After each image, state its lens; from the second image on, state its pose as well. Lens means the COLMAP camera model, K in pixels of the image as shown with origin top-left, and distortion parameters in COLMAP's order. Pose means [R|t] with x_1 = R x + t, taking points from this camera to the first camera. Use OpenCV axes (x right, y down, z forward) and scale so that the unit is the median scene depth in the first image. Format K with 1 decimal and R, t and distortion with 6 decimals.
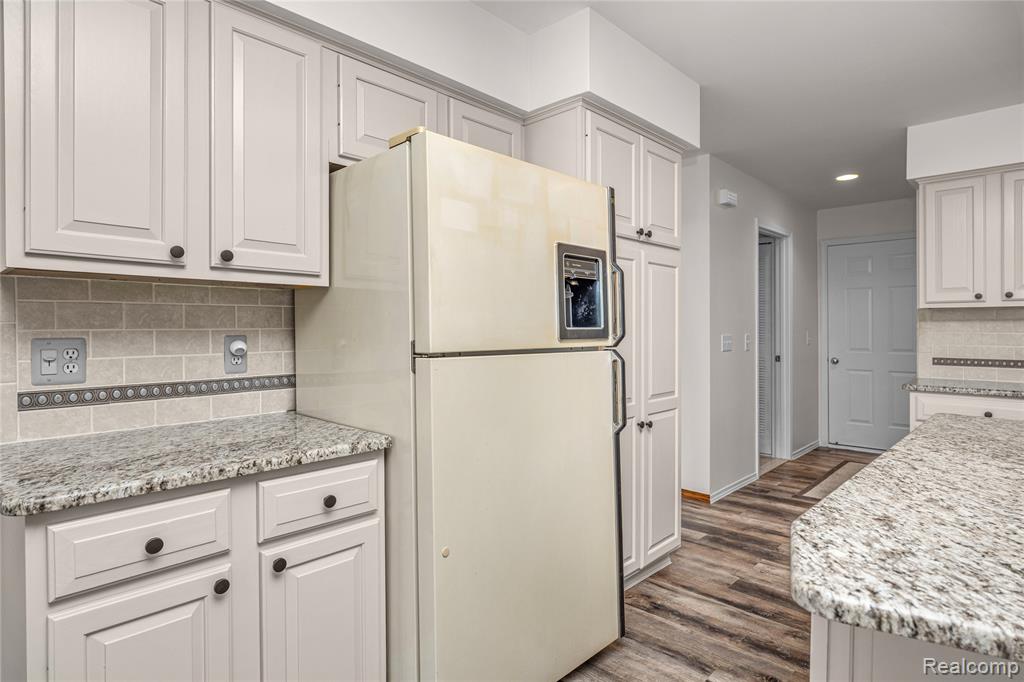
lens RADIAL K [[553.8, 0, 506.1], [0, 553.8, 331.5], [0, 0, 1]] dist [-0.006624, 0.000048]
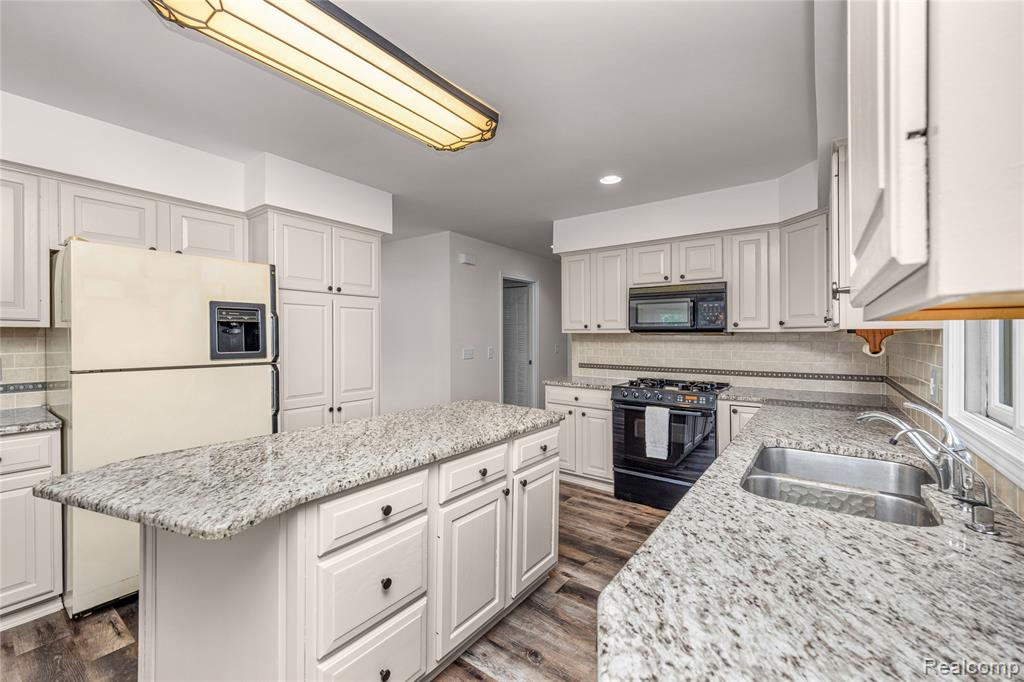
lens RADIAL K [[417.8, 0, 510.3], [0, 417.8, 338.5], [0, 0, 1]] dist [0.006968, -0.000689]
pose [[0.991286, 0.001003, 0.131723, 0.597699], [-0.001145, 0.999999, 0.001000, -0.036795], [-0.131722, -0.001142, 0.991286, -0.262488]]
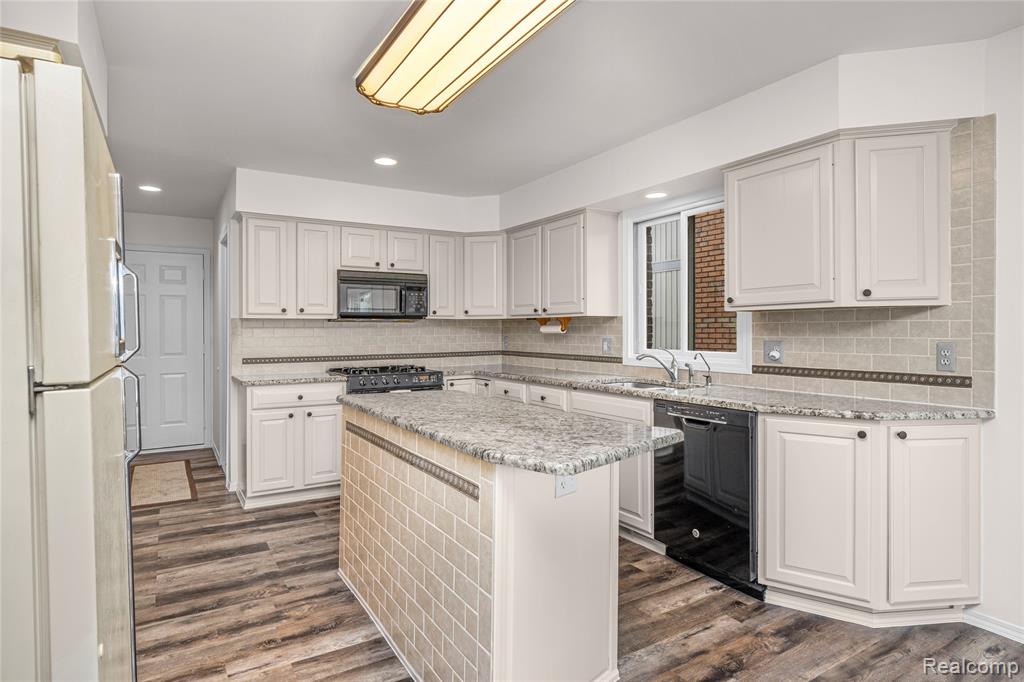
lens RADIAL K [[553.8, 0, 510.3], [0, 553.8, 333.4], [0, 0, 1]] dist [-0.006624, 0.000048]
pose [[0.253994, -0.007754, 0.967175, -0.385524], [0.010411, 0.999932, 0.005282, -0.012175], [-0.967150, 0.008727, 0.254057, 0.162478]]
